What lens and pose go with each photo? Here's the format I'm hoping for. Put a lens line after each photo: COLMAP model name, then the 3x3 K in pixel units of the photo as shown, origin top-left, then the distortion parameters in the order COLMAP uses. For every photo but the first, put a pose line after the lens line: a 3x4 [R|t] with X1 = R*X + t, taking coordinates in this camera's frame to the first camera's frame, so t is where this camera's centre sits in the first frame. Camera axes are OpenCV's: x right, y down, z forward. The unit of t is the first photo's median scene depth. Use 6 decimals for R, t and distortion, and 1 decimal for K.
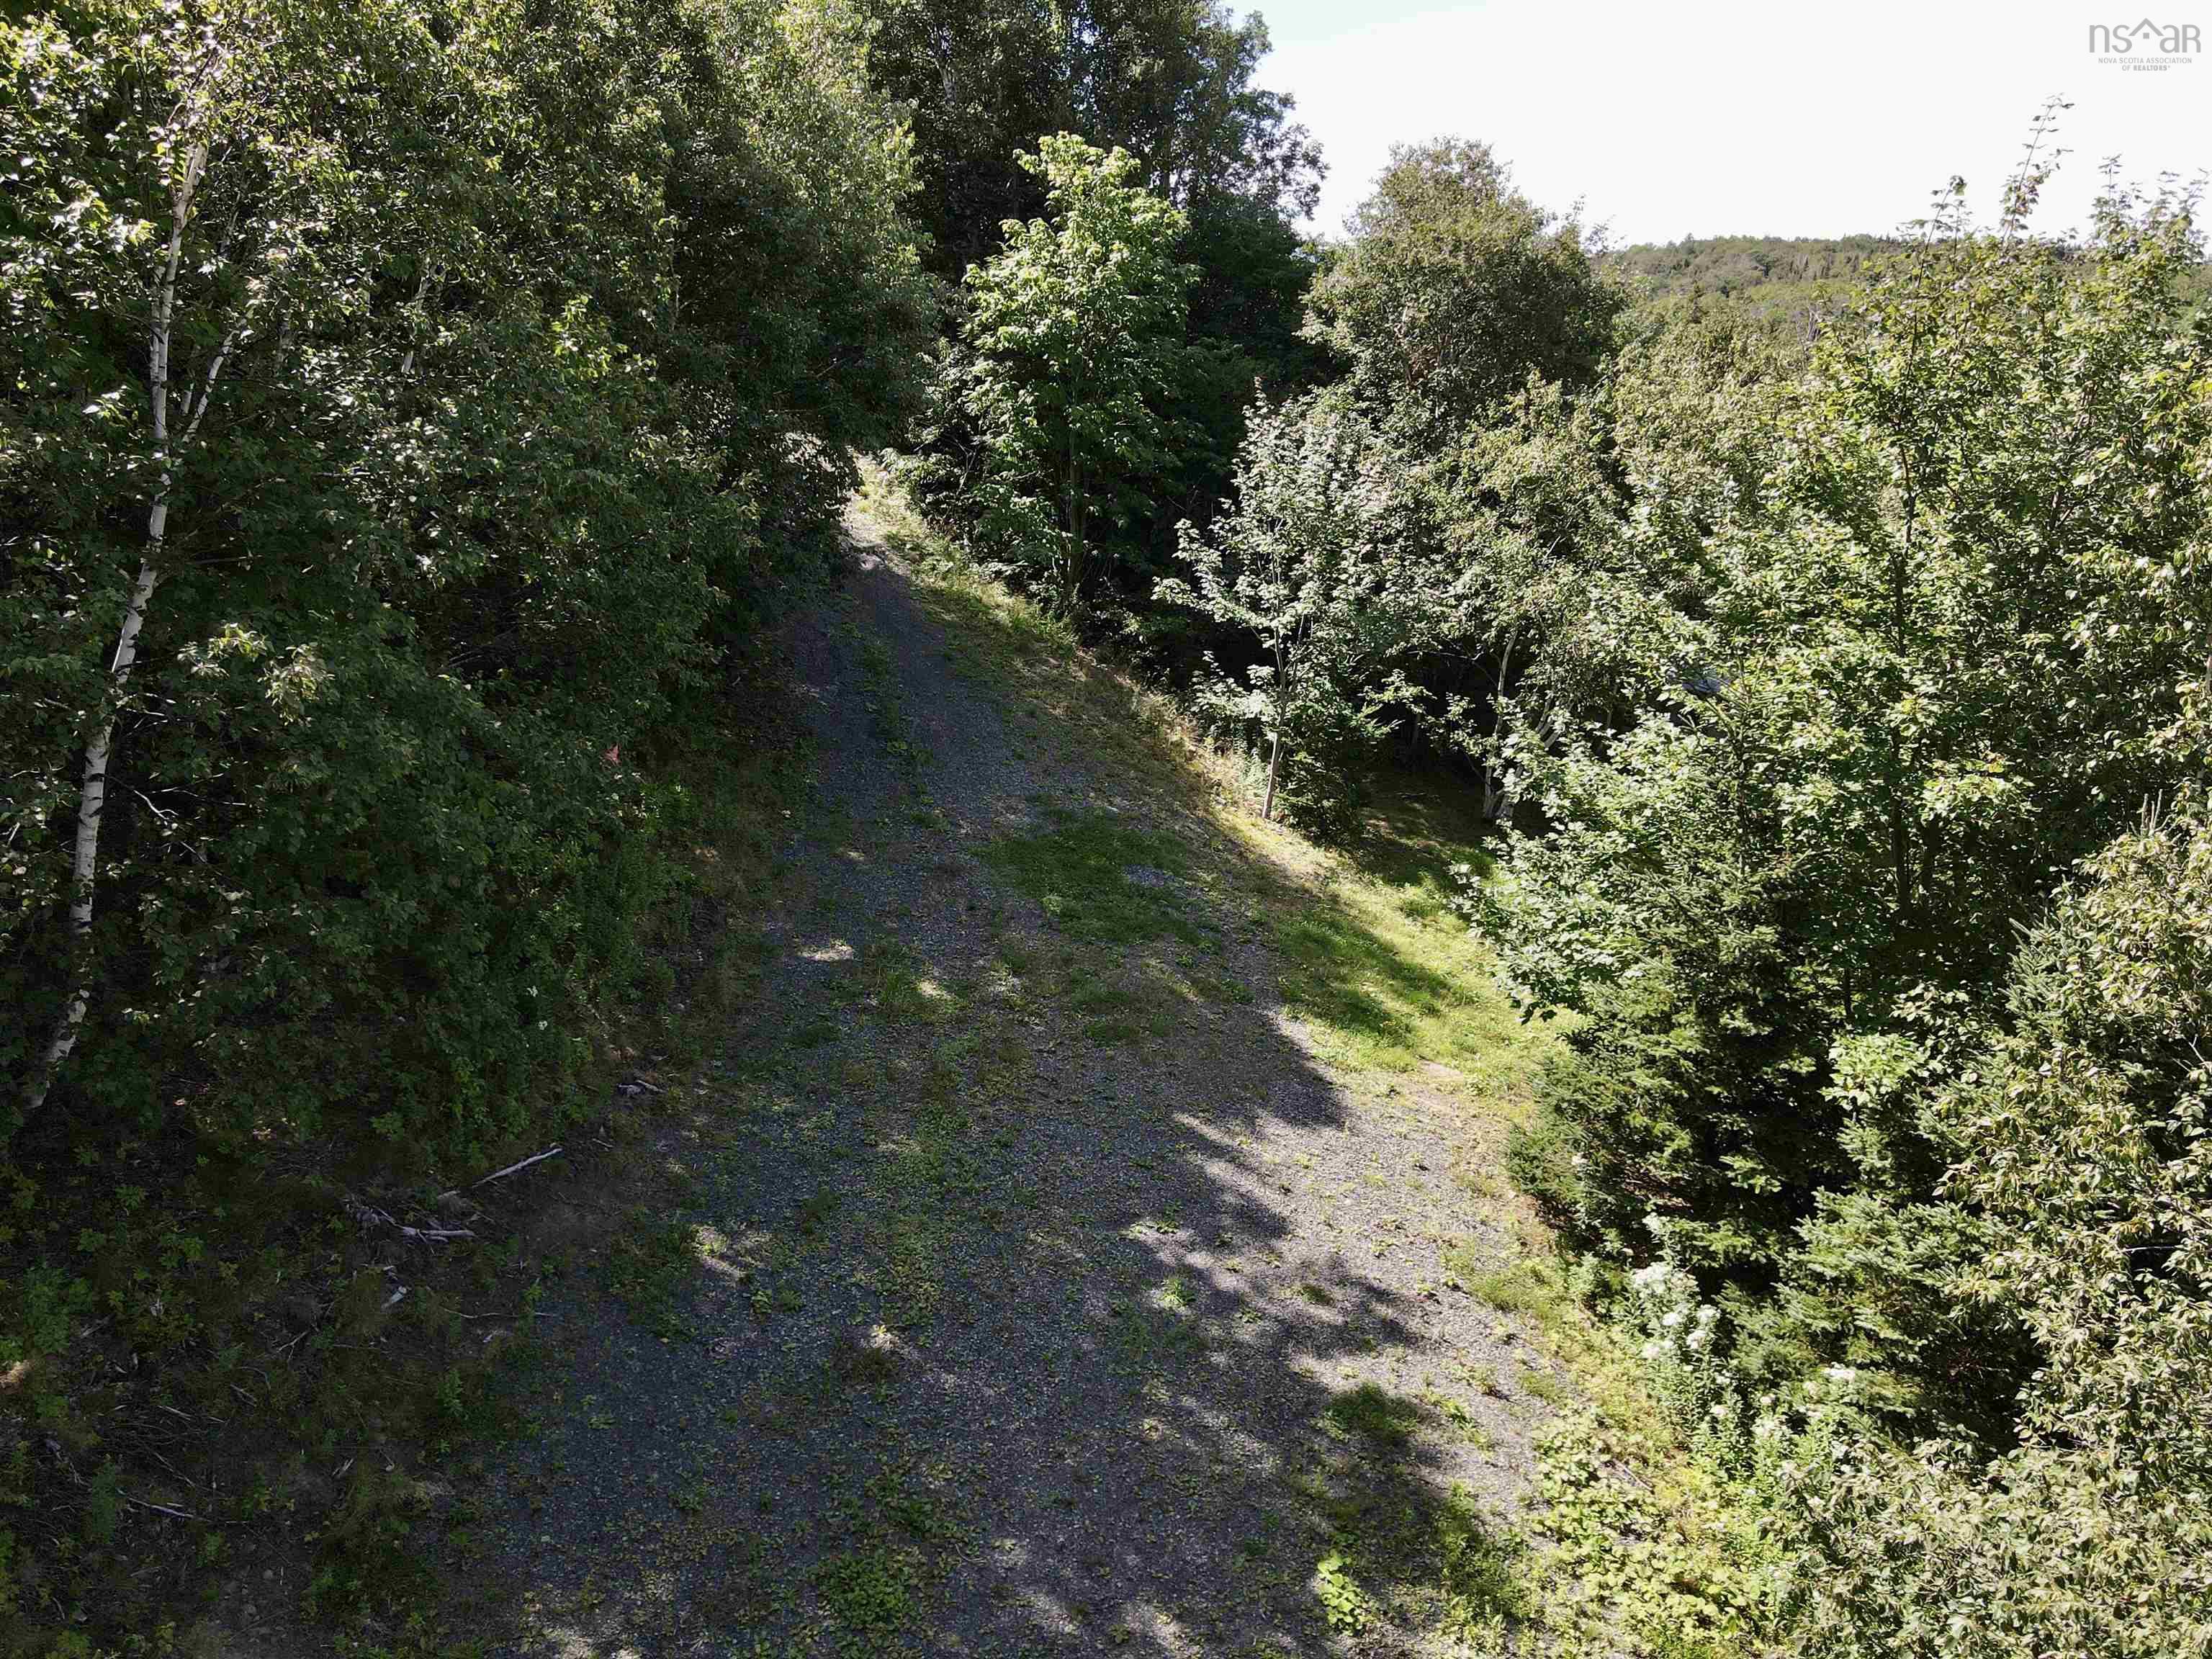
lens RADIAL K [[1629.8, 0, 1115.8], [0, 1629.8, 847.4], [0, 0, 1]] dist [-0.006869, 0.030707]
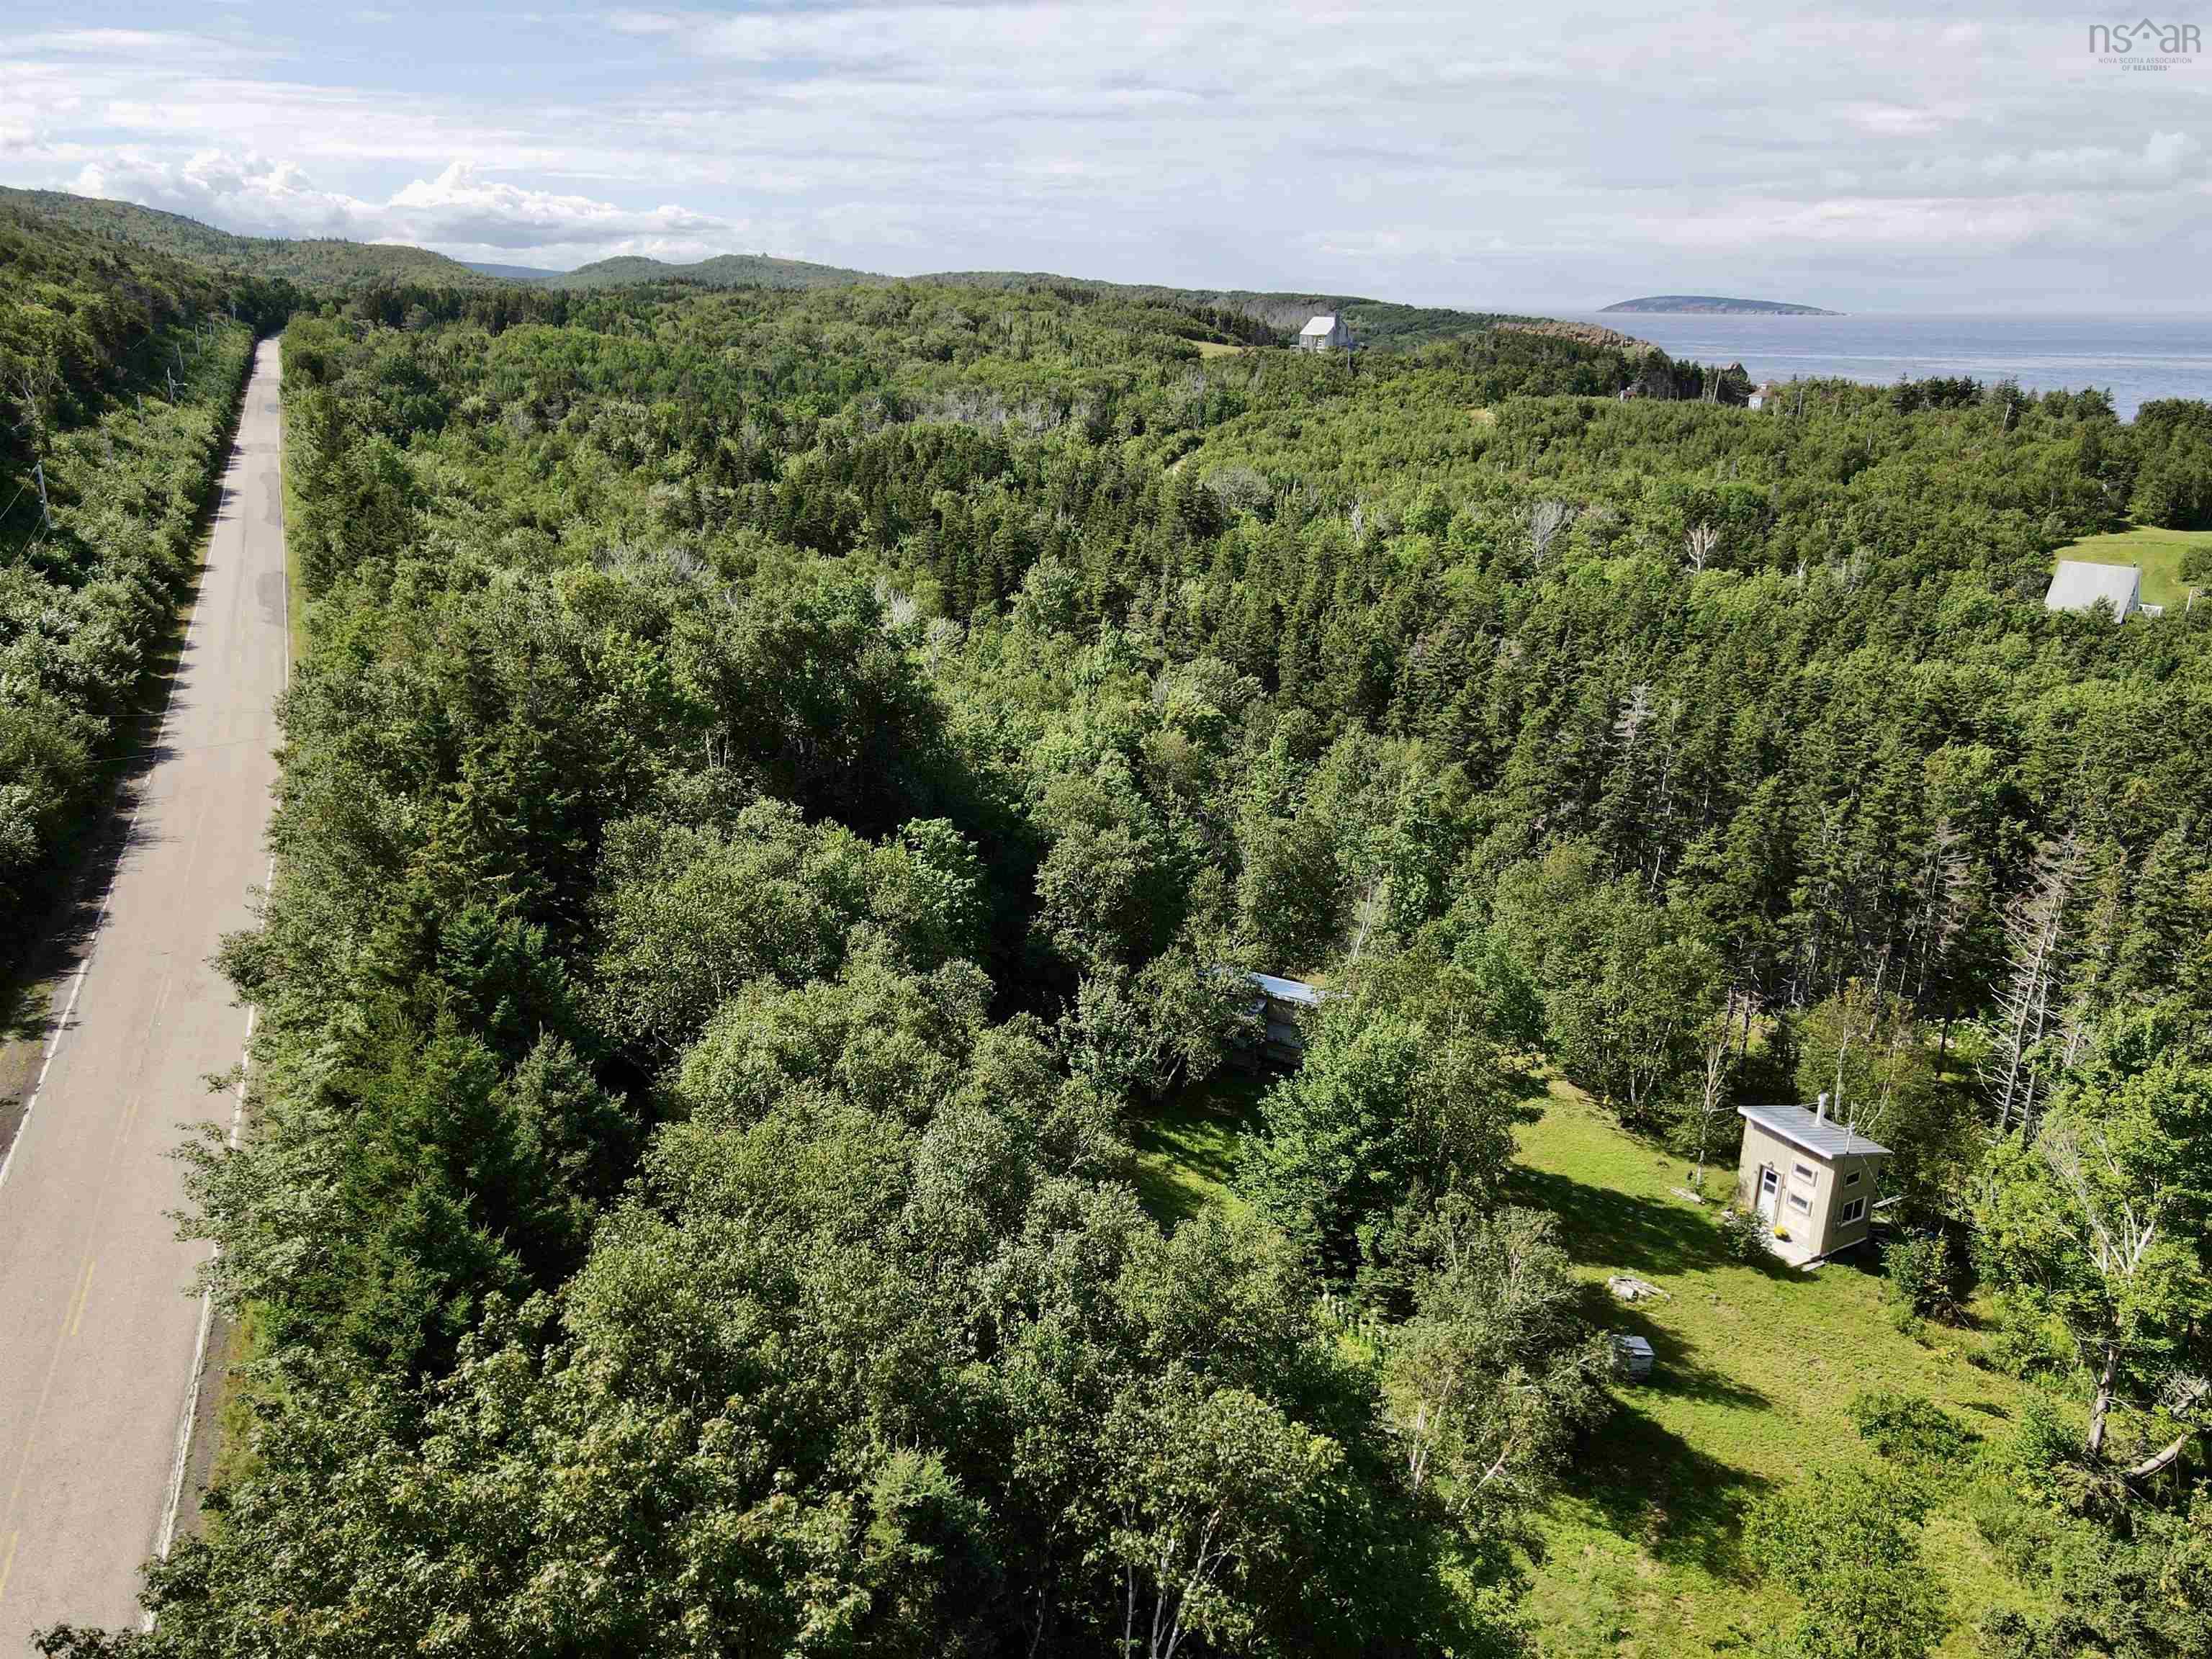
lens RADIAL K [[1629.8, 0, 1106.2], [0, 1629.8, 843.9], [0, 0, 1]] dist [-0.006869, 0.030707]
pose [[0.898099, -0.142222, 0.416161, -1.438024], [0.138116, 0.989603, 0.040132, -0.930345], [-0.417542, 0.021436, 0.908405, -2.115568]]
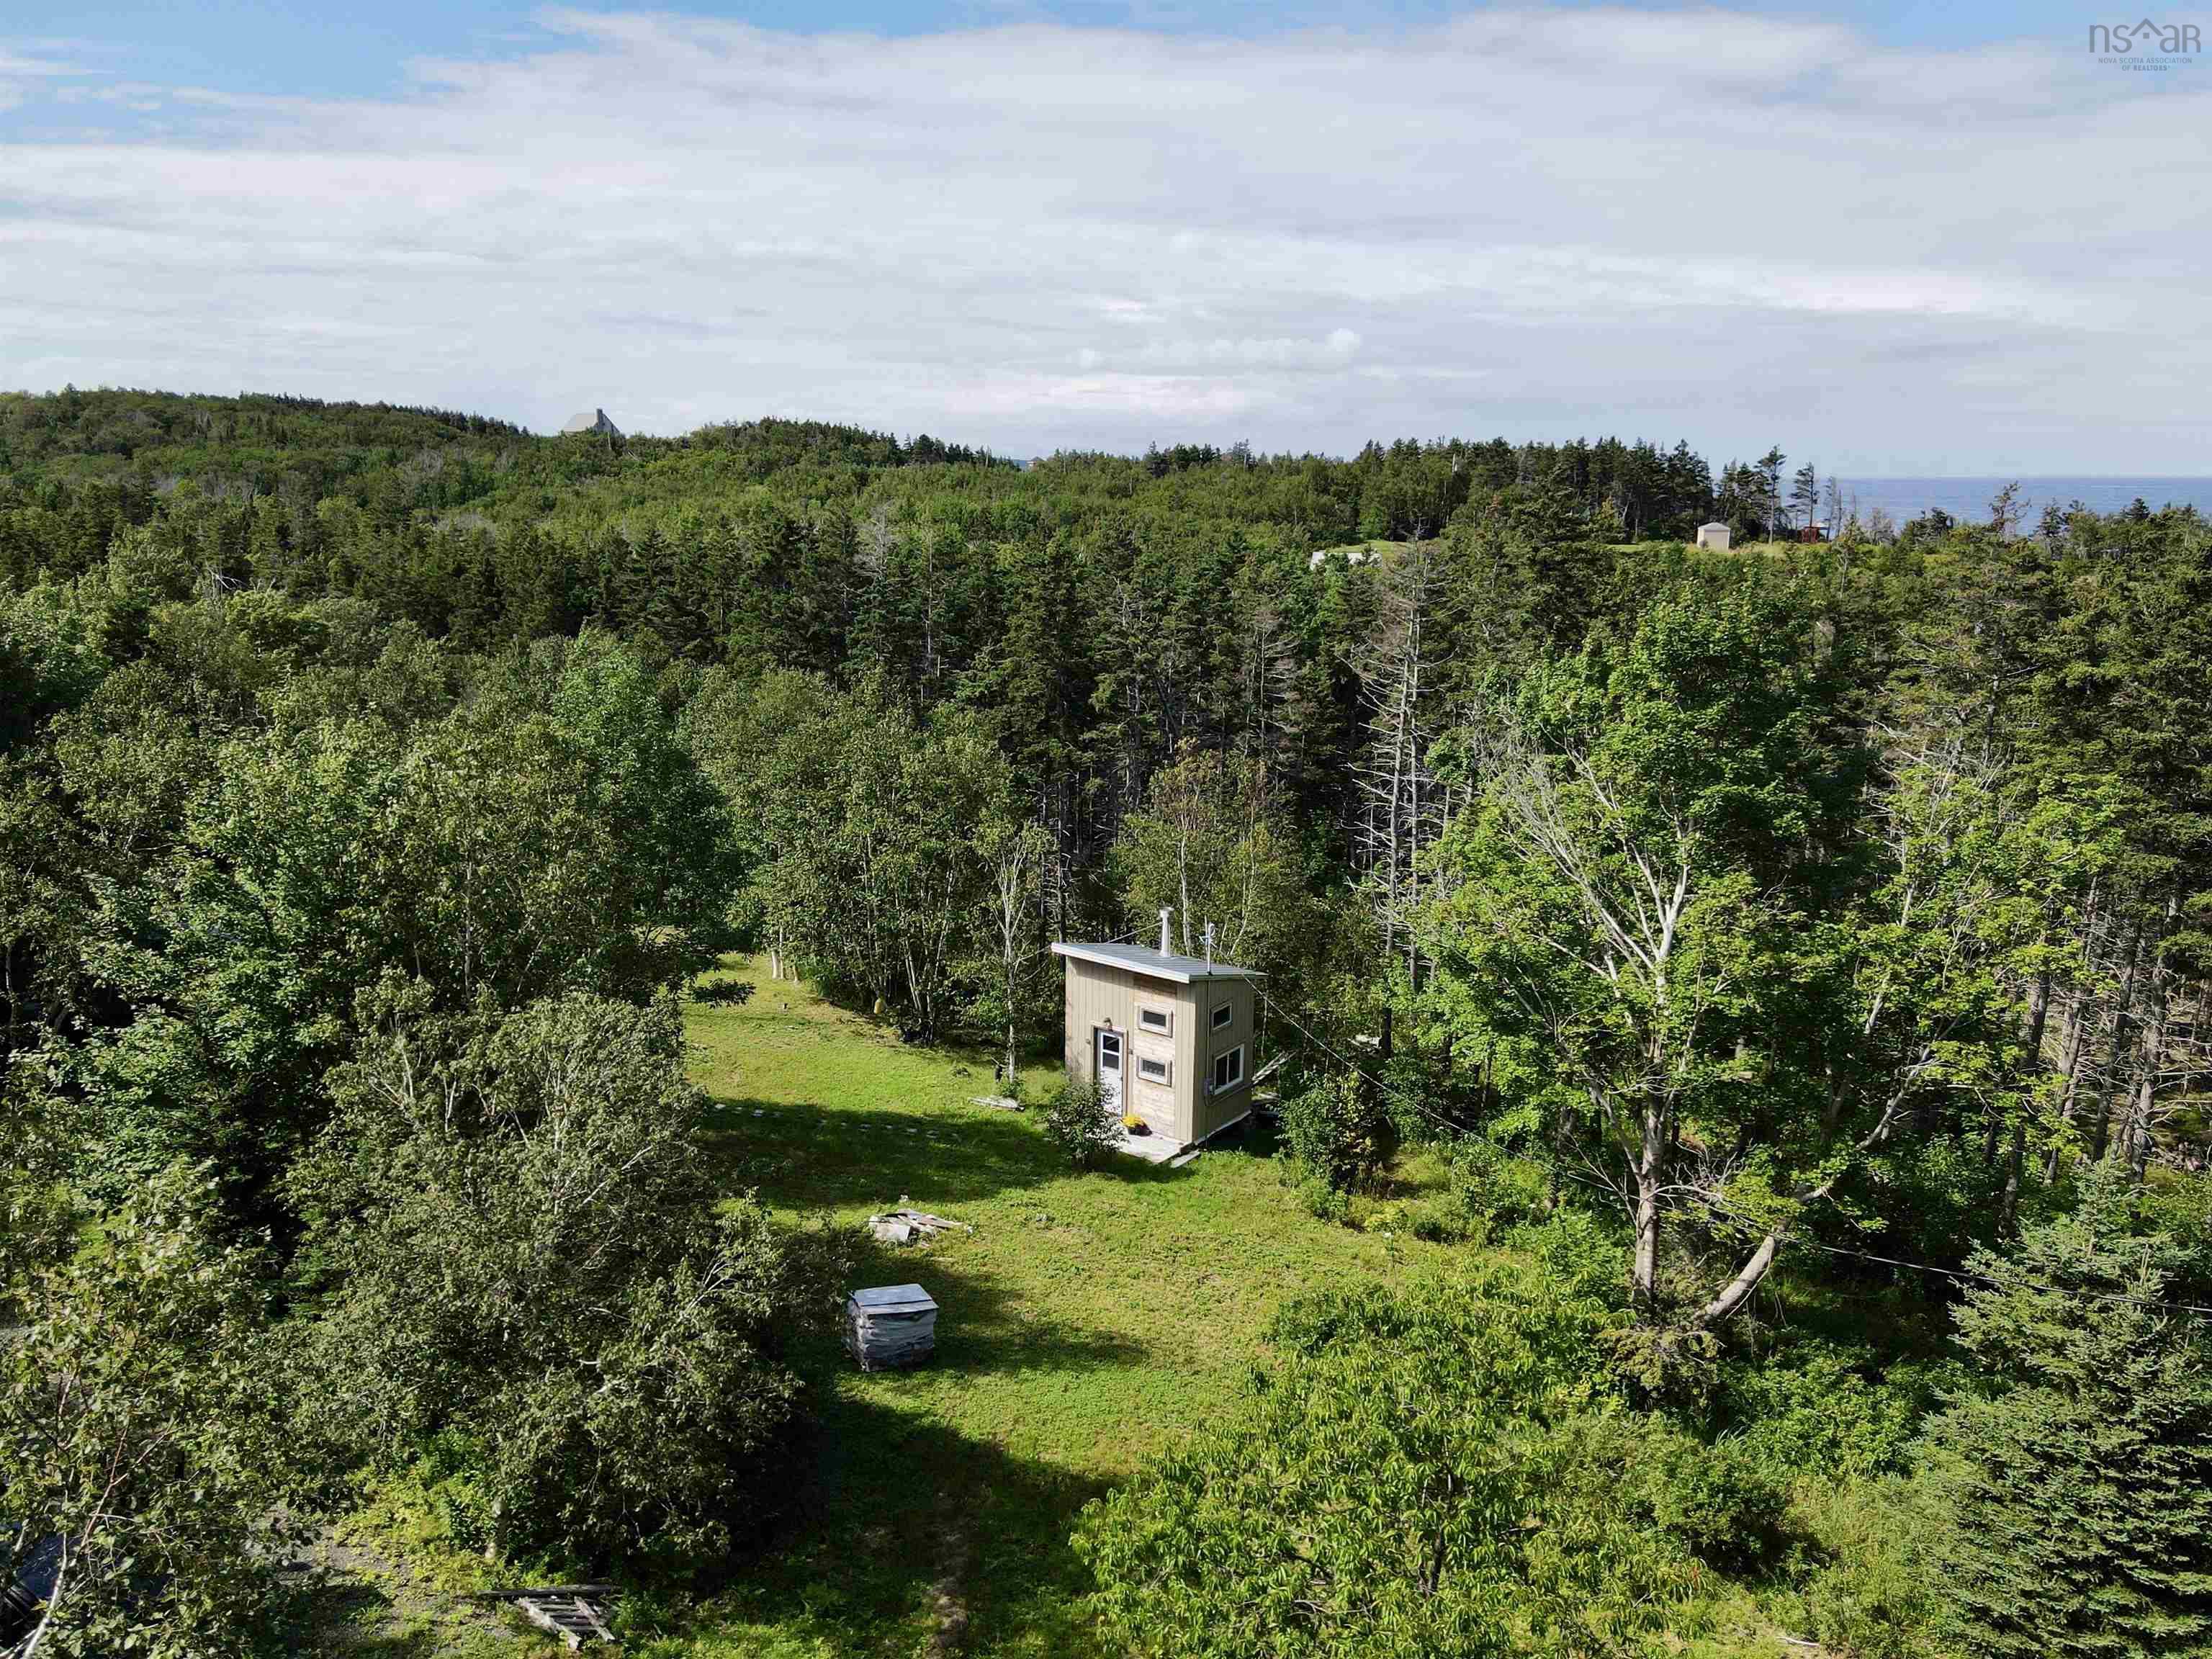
lens RADIAL K [[1629.8, 0, 1111.9], [0, 1629.8, 849.5], [0, 0, 1]] dist [-0.006869, 0.030707]
pose [[0.645697, -0.179777, 0.742129, -0.243633], [0.237652, 0.970934, 0.028432, -0.059398], [-0.725670, 0.158010, 0.669654, -0.881685]]
